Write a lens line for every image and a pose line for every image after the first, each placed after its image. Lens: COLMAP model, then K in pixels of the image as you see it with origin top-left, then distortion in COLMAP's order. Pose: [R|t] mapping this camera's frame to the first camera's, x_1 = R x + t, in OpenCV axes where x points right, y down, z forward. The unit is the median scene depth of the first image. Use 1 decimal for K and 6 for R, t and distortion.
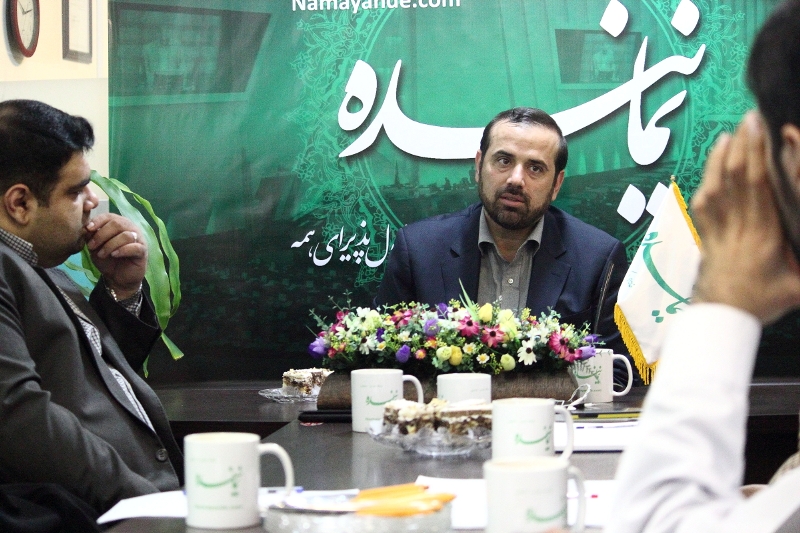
lens RADIAL K [[2180.1, 0, 398.1], [0, 2180.1, 263.7], [0, 0, 1]] dist [-0.197315, 0.000000]
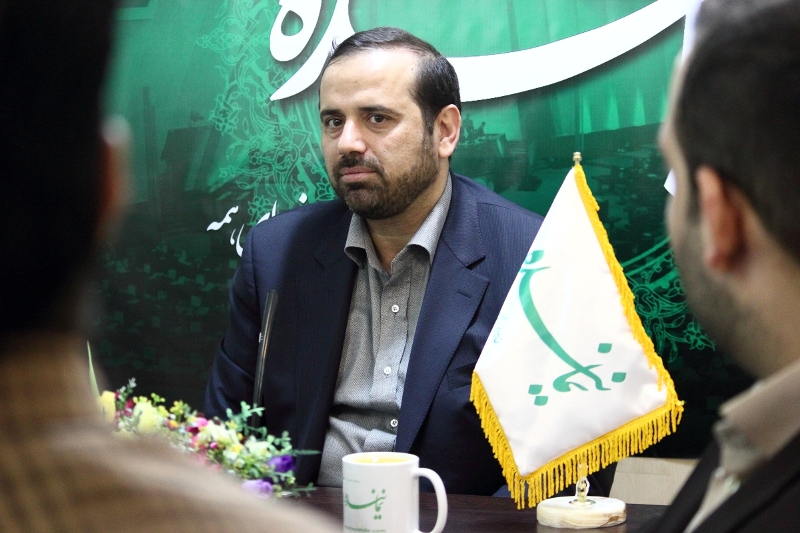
lens RADIAL K [[2180.1, 0, 401.9], [0, 2180.1, 266.9], [0, 0, 1]] dist [-0.197315, 0.000000]
pose [[0.965286, 0.023861, -0.260104, 0.191897], [-0.010361, 0.998533, 0.053151, -0.033357], [0.260990, -0.048611, 0.964117, 0.348394]]
